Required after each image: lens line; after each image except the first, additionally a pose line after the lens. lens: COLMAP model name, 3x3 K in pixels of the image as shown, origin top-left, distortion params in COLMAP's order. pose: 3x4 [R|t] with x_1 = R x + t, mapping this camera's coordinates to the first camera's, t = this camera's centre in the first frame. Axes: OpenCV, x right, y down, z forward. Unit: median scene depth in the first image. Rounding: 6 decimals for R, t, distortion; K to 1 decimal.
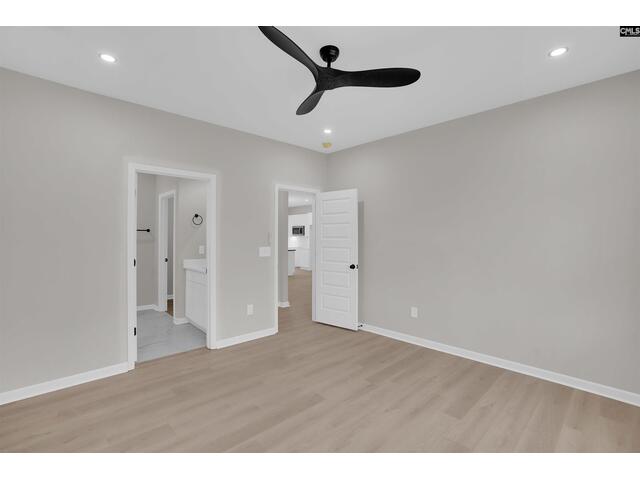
lens RADIAL K [[297.5, 0, 323.2], [0, 297.5, 235.7], [0, 0, 1]] dist [-0.083326, 0.038150]
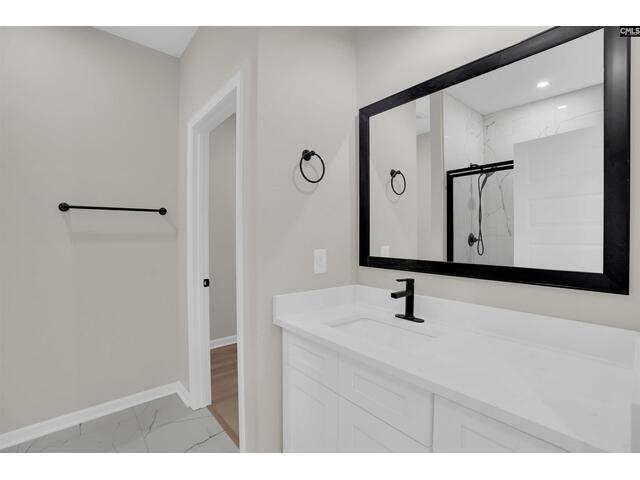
lens RADIAL K [[297.5, 0, 323.2], [0, 297.5, 235.7], [0, 0, 1]] dist [-0.083326, 0.038150]
pose [[0.998664, 0.001342, -0.051660, -0.374603], [-0.000571, 0.999888, 0.014935, 0.012647], [0.051674, -0.014885, 0.998553, 0.635026]]
